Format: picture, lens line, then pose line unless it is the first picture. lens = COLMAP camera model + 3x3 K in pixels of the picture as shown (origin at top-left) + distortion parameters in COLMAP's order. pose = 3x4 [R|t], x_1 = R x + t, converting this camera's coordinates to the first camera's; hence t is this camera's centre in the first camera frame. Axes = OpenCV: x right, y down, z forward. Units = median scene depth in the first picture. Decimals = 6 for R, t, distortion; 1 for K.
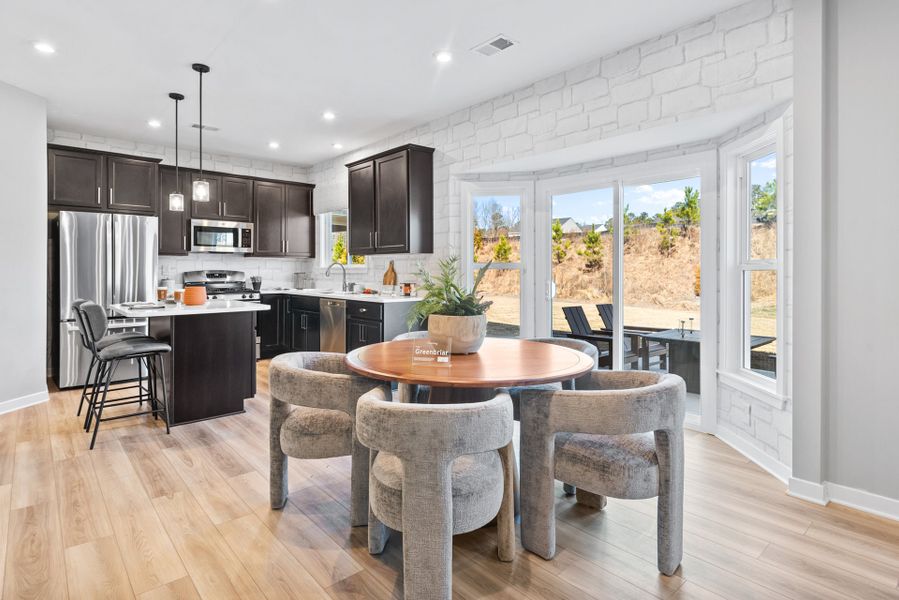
lens RADIAL K [[466.4, 0, 448.3], [0, 466.4, 271.0], [0, 0, 1]] dist [0.004246, 0.001048]
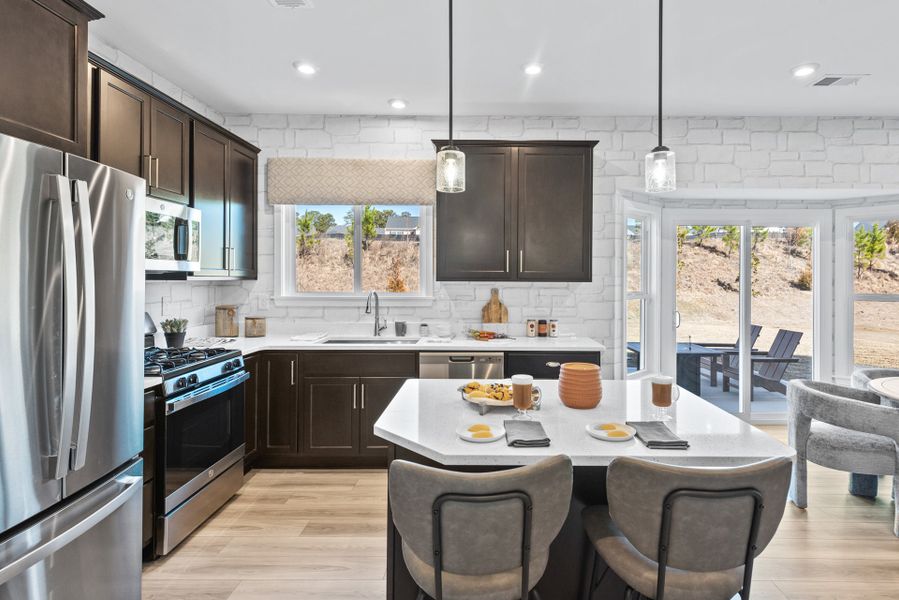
lens RADIAL K [[478.1, 0, 471.7], [0, 478.1, 277.5], [0, 0, 1]] dist [0.014284, -0.001050]
pose [[0.660557, 0.003657, 0.750767, -0.693342], [-0.002270, 0.999993, -0.002874, -0.037130], [-0.750772, 0.000194, 0.660561, 0.535099]]
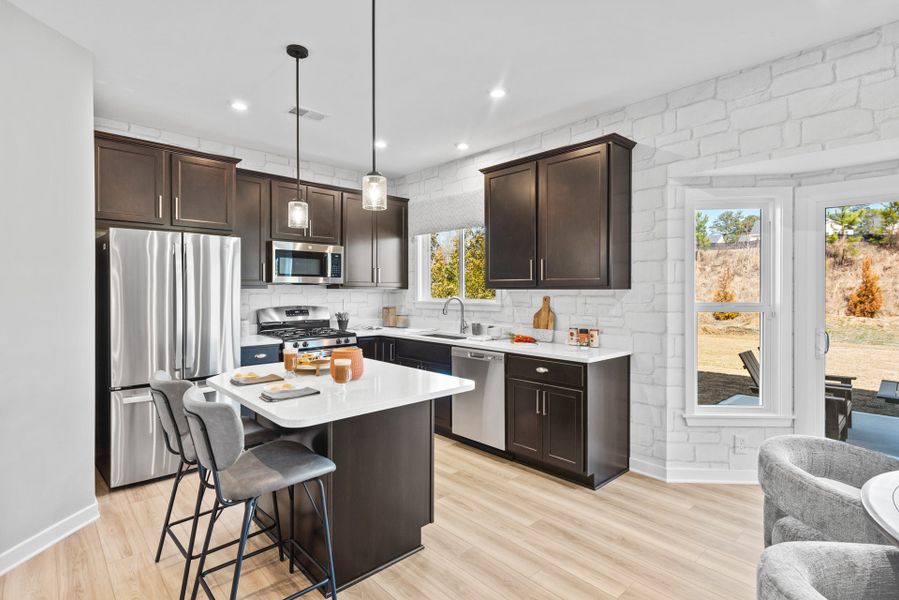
lens RADIAL K [[444.5, 0, 447.0], [0, 444.5, 291.6], [0, 0, 1]] dist [0.012098, -0.006092]
pose [[0.999828, 0.000501, 0.018556, -0.293425], [-0.000513, 1.000000, 0.000664, -0.030472], [-0.018555, -0.000673, 0.999828, 0.283708]]
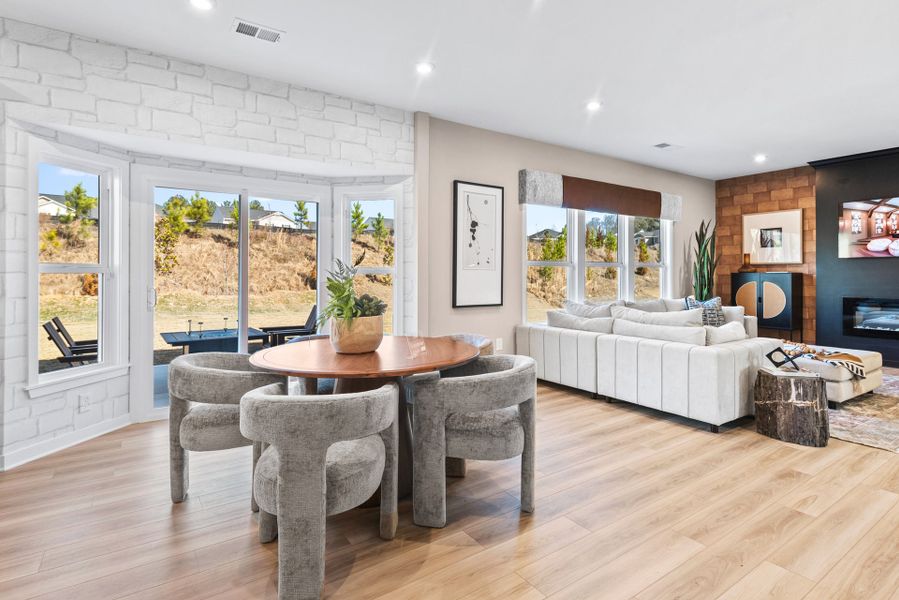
lens RADIAL K [[466.4, 0, 451.8], [0, 466.4, 267.3], [0, 0, 1]] dist [0.004246, 0.001048]
pose [[0.124183, 0.016387, 0.992124, -0.450929], [0.002860, 0.999854, -0.016873, 0.000434], [-0.992255, 0.004933, 0.124118, 0.298676]]
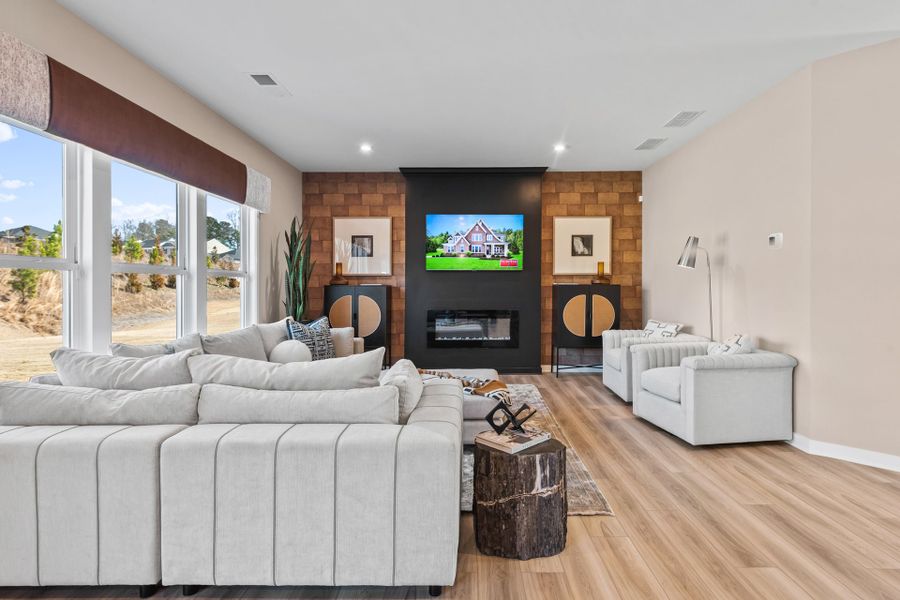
lens RADIAL K [[445.0, 0, 467.4], [0, 445.0, 290.2], [0, 0, 1]] dist [0.012098, -0.006092]
pose [[-0.751649, -0.001881, 0.659560, 0.005238], [0.005597, 0.999942, 0.009229, -0.000370], [-0.659539, 0.010628, -0.751595, 0.243137]]
